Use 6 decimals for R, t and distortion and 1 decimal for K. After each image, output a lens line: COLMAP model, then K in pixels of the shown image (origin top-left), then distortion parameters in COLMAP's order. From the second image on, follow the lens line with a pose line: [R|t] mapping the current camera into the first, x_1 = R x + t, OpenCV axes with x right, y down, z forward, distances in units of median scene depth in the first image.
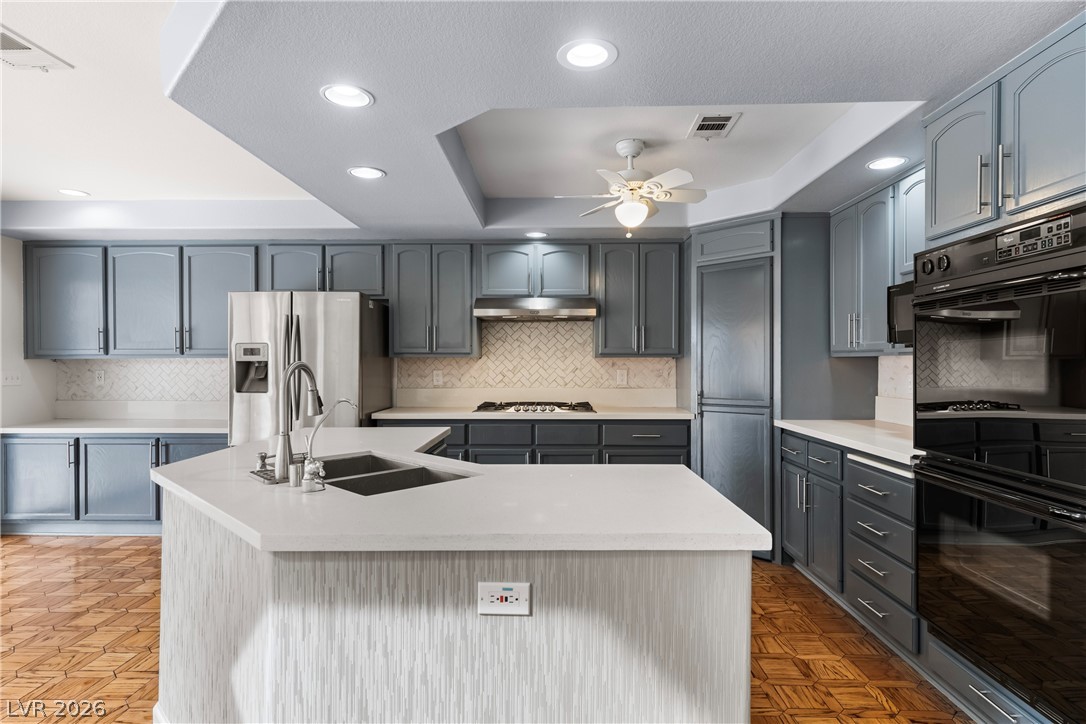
lens RADIAL K [[580.5, 0, 546.6], [0, 580.5, 361.9], [0, 0, 1]] dist [0.005231, 0.000074]
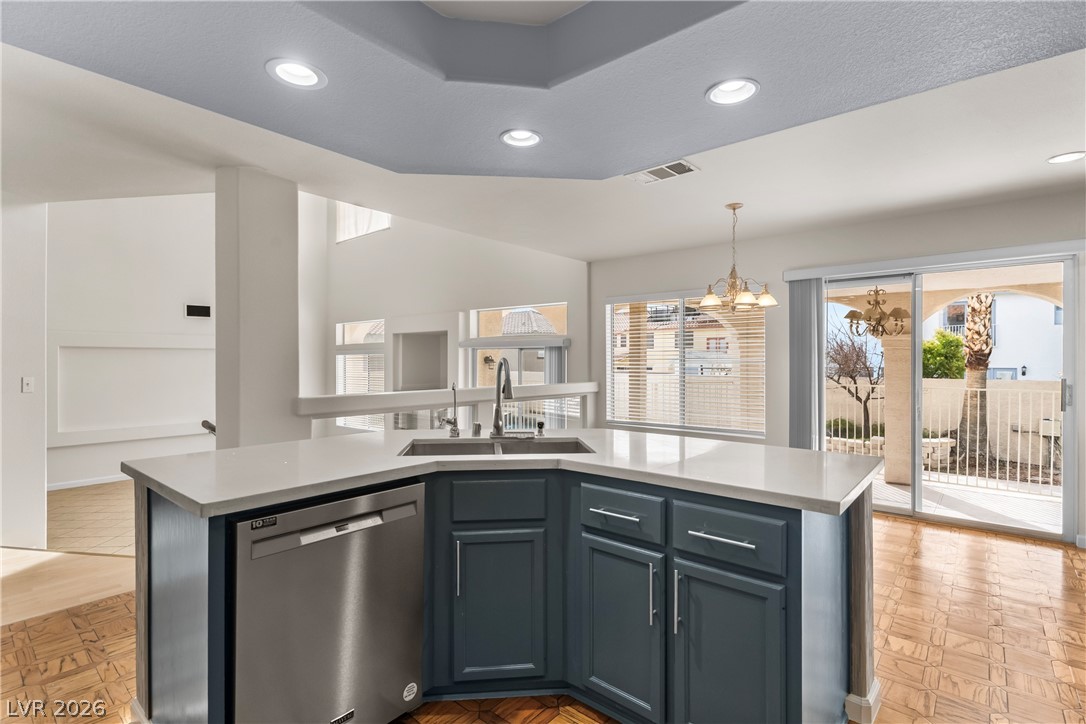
lens RADIAL K [[516.4, 0, 546.1], [0, 516.4, 362.0], [0, 0, 1]] dist [0.002686, -0.000118]
pose [[-0.632848, 0.001903, -0.774274, 0.220710], [-0.001884, 0.999990, 0.003997, 0.002524], [0.774274, 0.003988, -0.632838, 0.825814]]
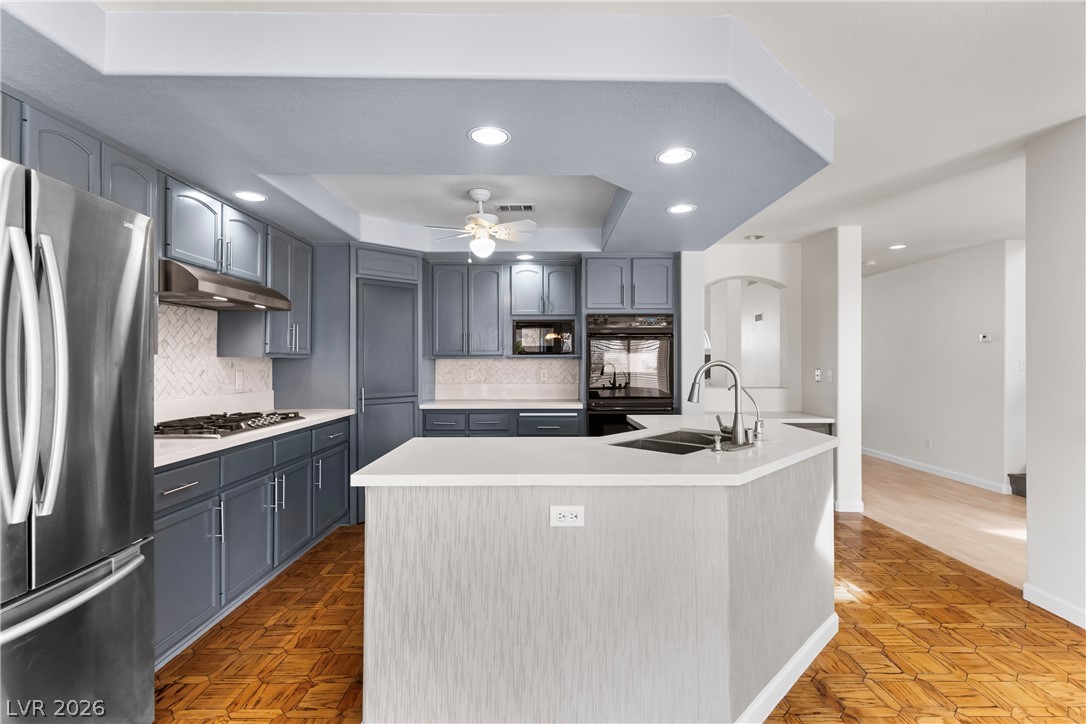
lens RADIAL K [[516.4, 0, 546.1], [0, 516.4, 362.0], [0, 0, 1]] dist [0.002686, -0.000118]
pose [[-0.020414, 0.003064, 0.999787, -0.713472], [0.001965, 0.999993, -0.003024, 0.002527], [-0.999790, 0.001903, -0.020420, 0.628736]]
